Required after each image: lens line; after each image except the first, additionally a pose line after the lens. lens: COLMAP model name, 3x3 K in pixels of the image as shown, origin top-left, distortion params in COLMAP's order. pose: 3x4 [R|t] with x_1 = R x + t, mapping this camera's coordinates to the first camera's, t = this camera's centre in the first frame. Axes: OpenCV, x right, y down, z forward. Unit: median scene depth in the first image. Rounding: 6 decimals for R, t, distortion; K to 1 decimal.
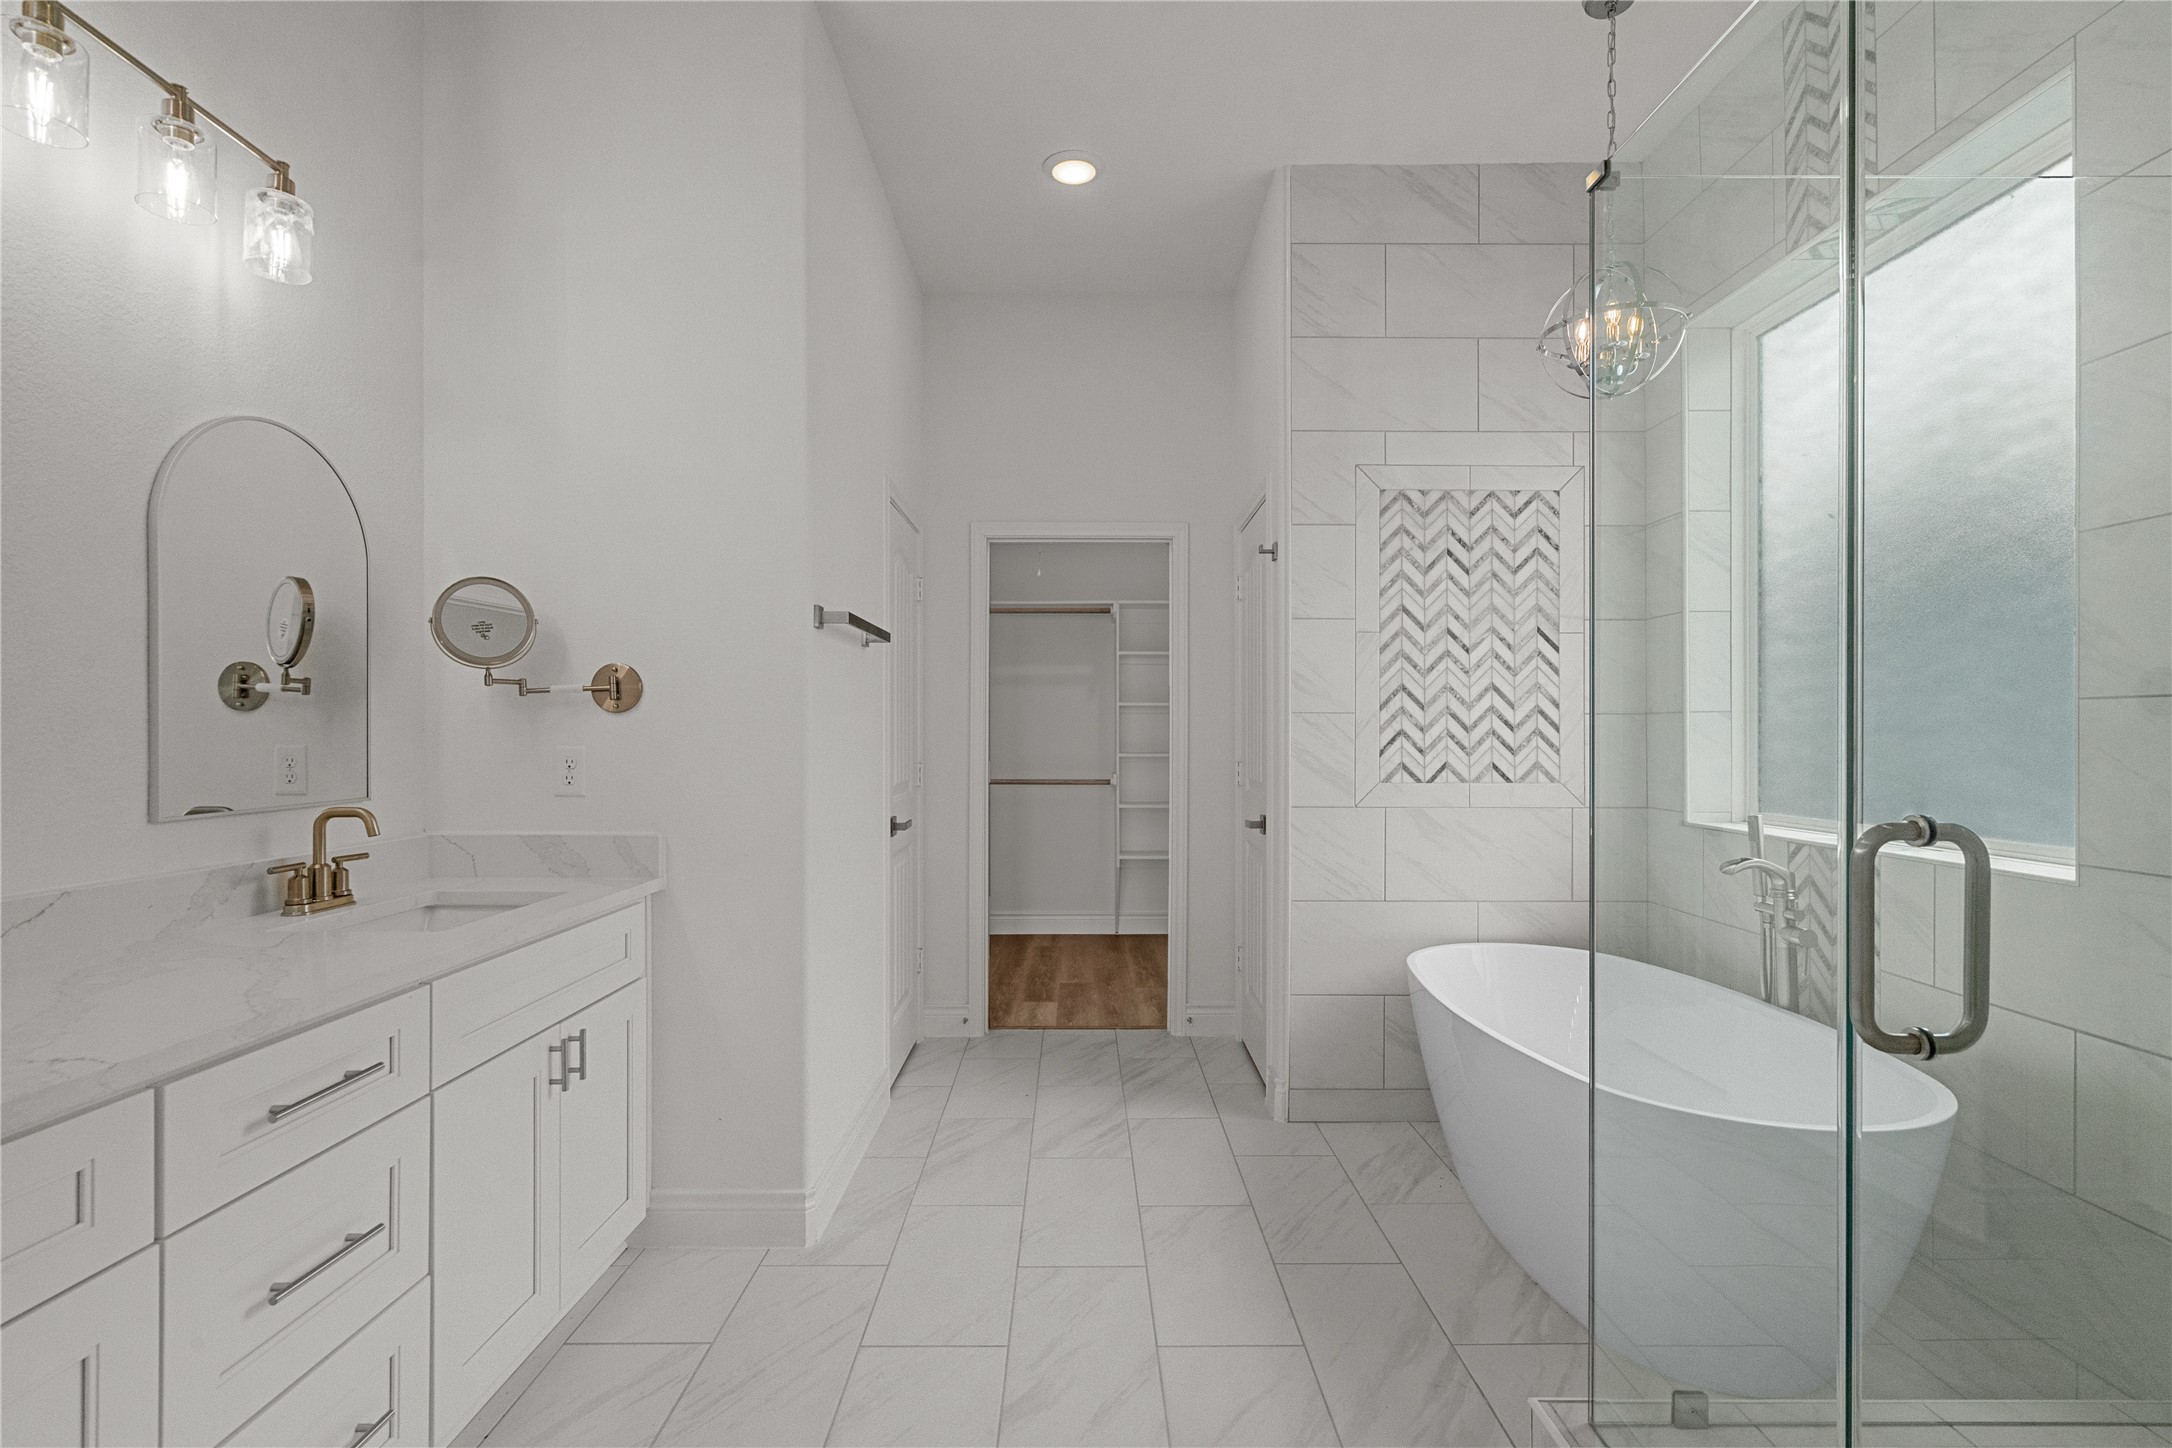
lens RADIAL K [[1006.3, 0, 1083.6], [0, 1006.3, 726.6], [0, 0, 1]] dist [-0.000506, 0.002072]
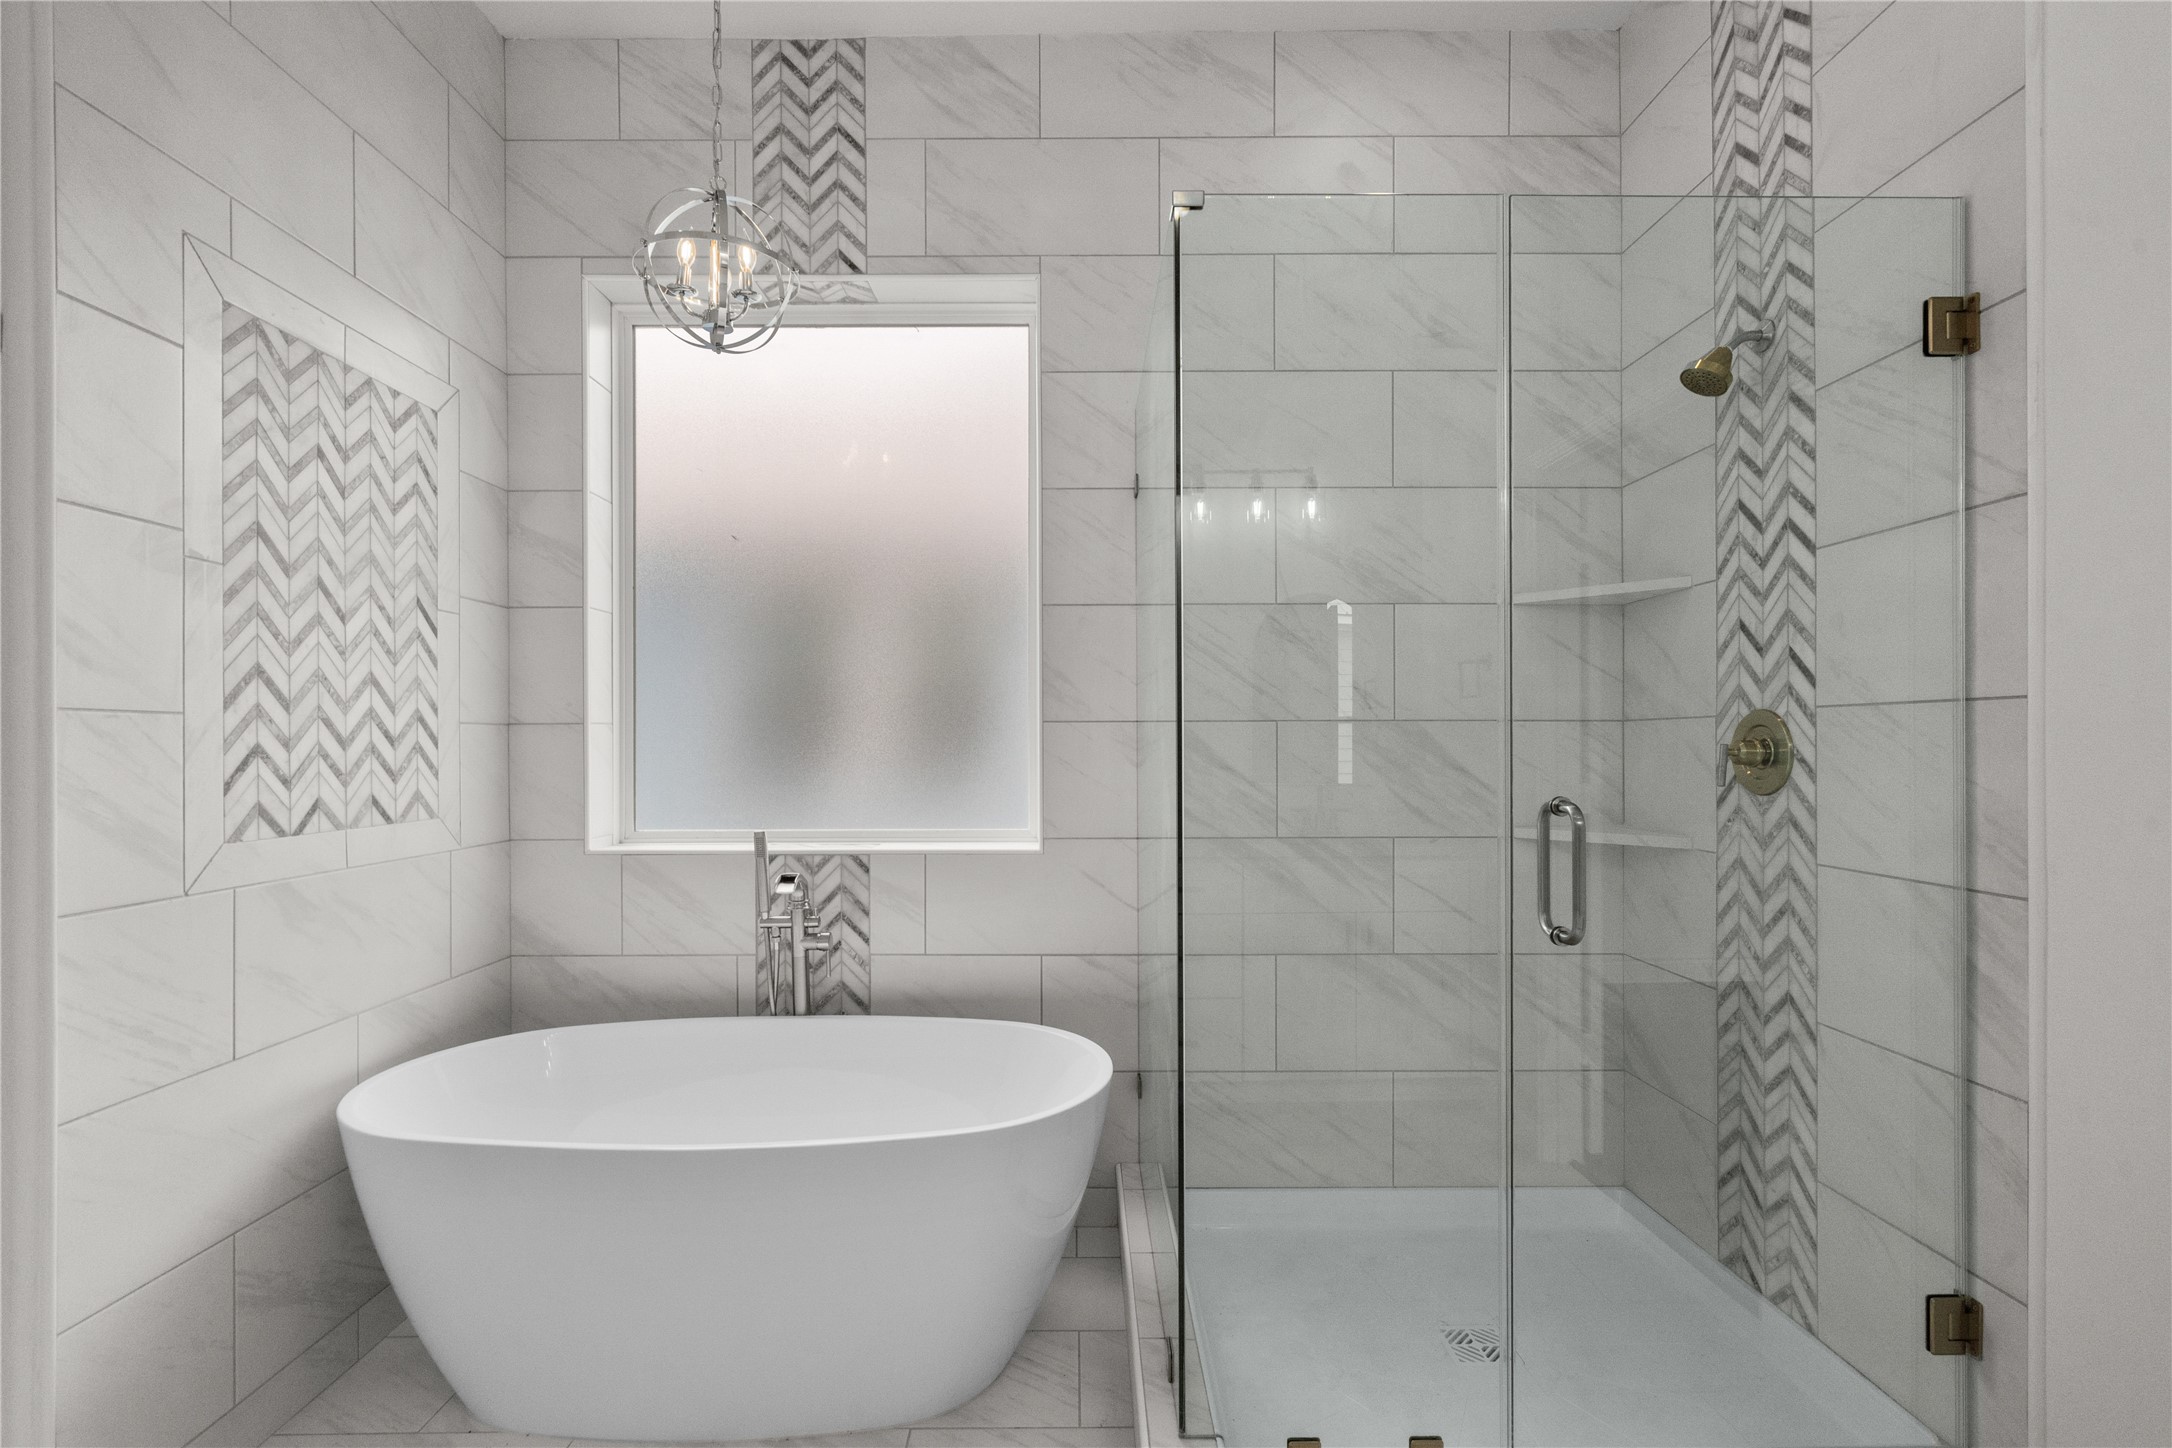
lens RADIAL K [[1006.3, 0, 1082.1], [0, 1006.3, 732.6], [0, 0, 1]] dist [-0.000506, 0.002072]
pose [[-0.007470, 0.009327, 0.999929, -0.254062], [-0.003287, 0.999951, -0.009351, -0.000079], [-0.999967, -0.003357, -0.007439, 0.557164]]
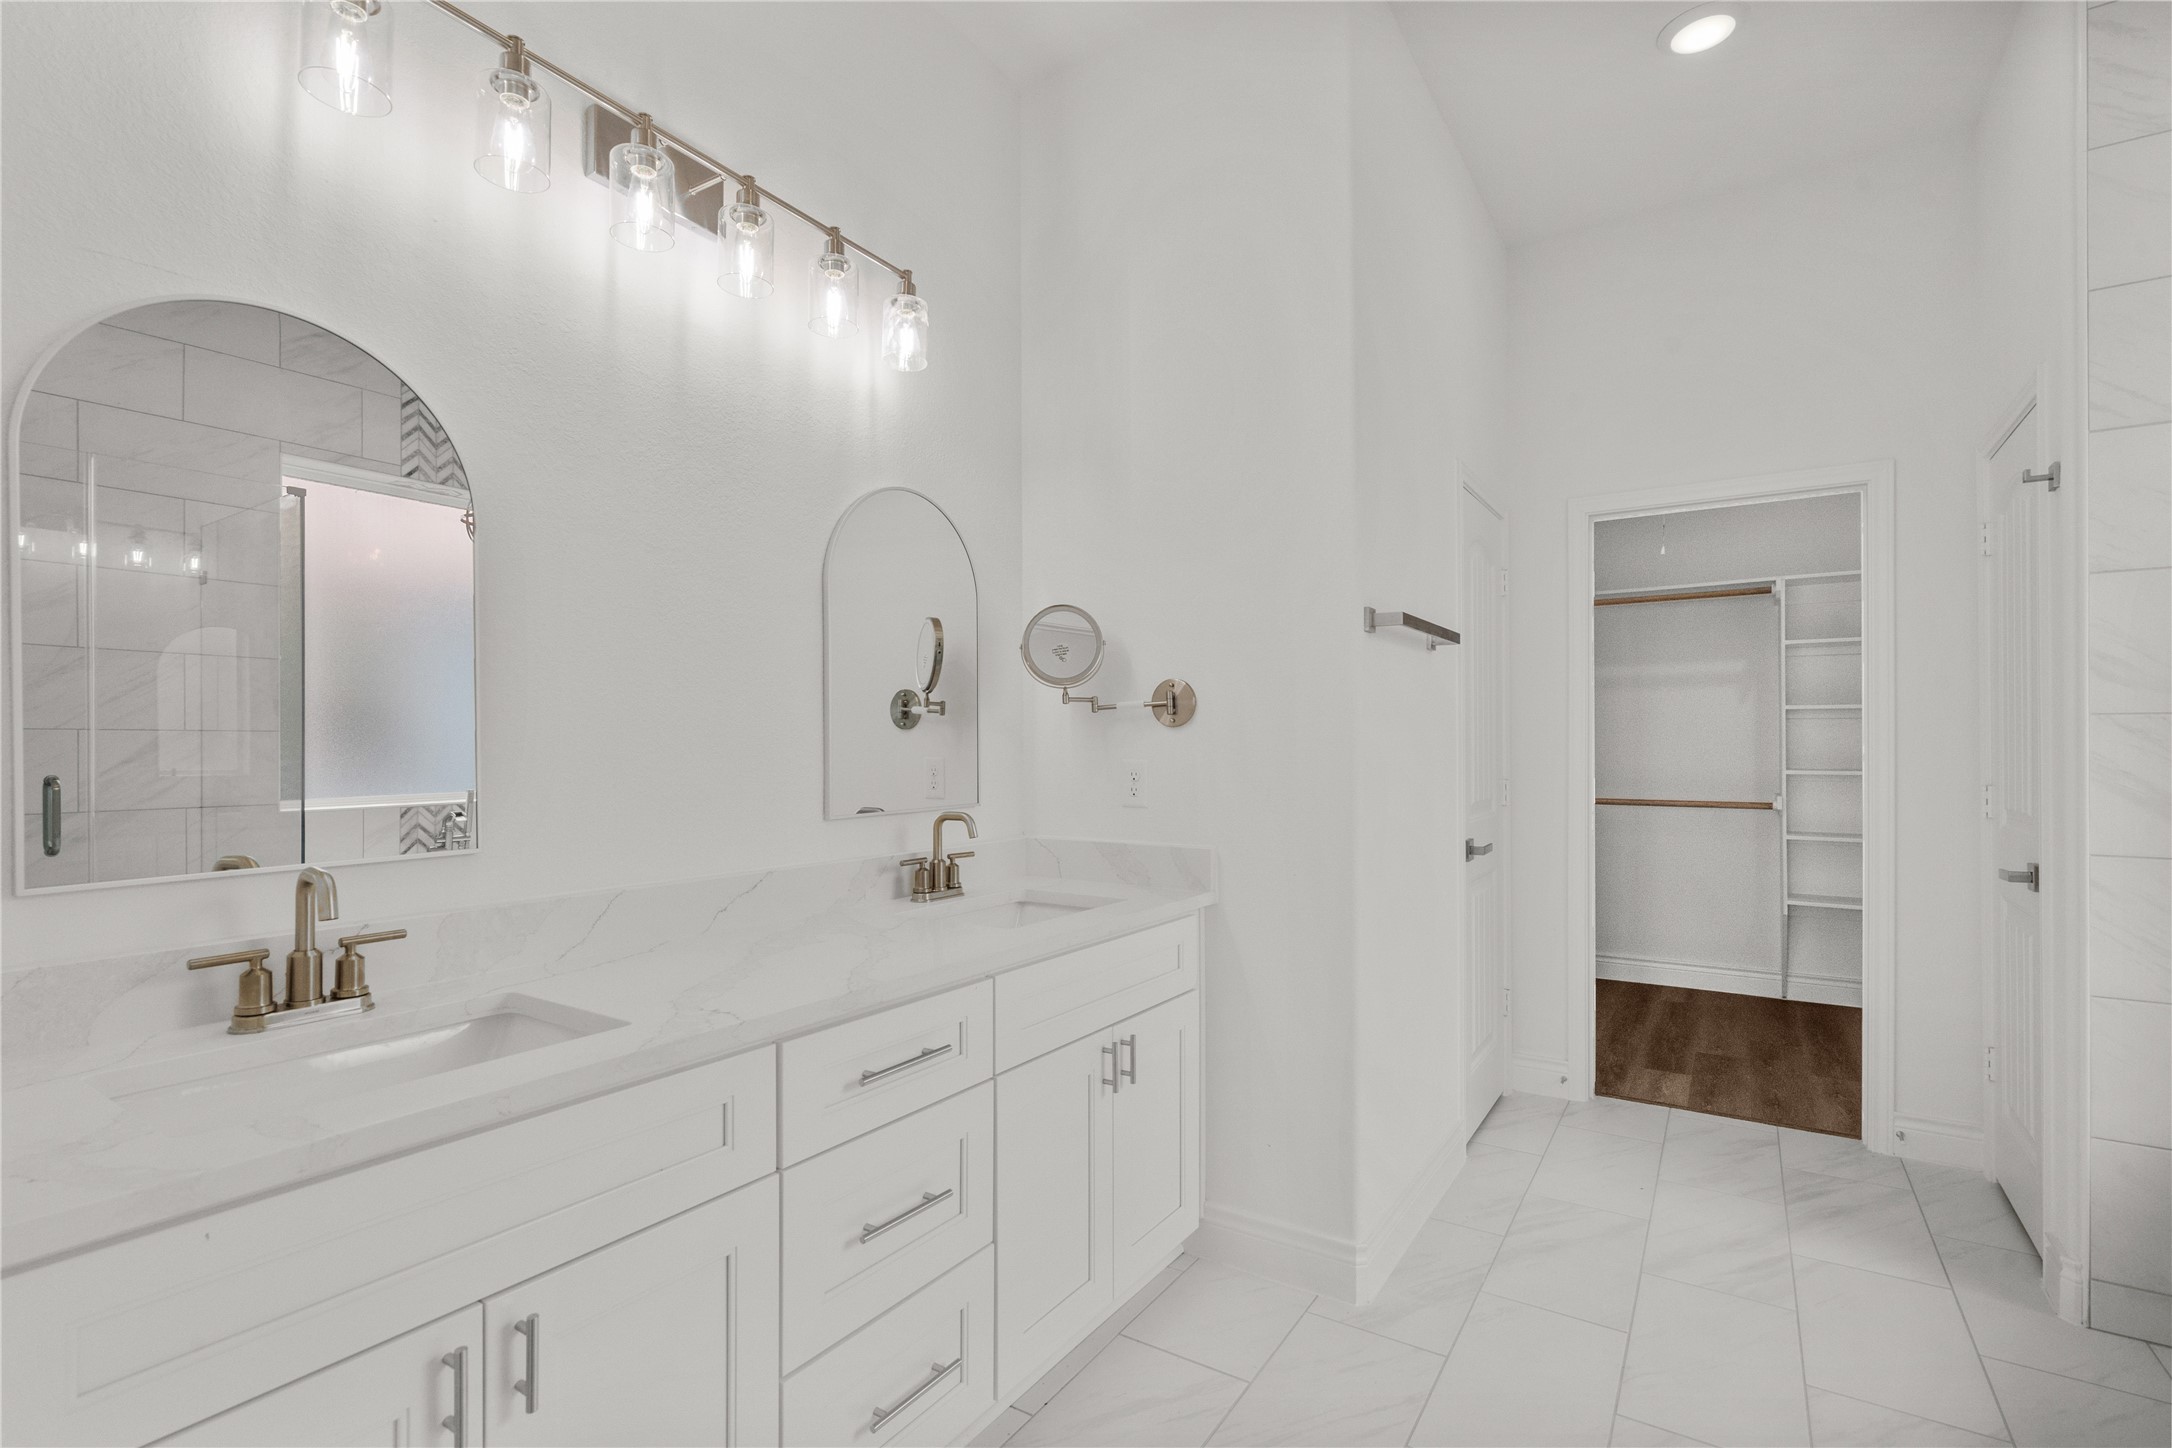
lens RADIAL K [[1006.3, 0, 1071.6], [0, 1006.3, 738.3], [0, 0, 1]] dist [-0.000506, 0.002072]
pose [[0.830944, -0.004750, -0.556336, 0.015966], [0.005717, 0.999984, 0.000001, -0.002351], [0.556327, -0.003181, 0.830958, 0.064693]]
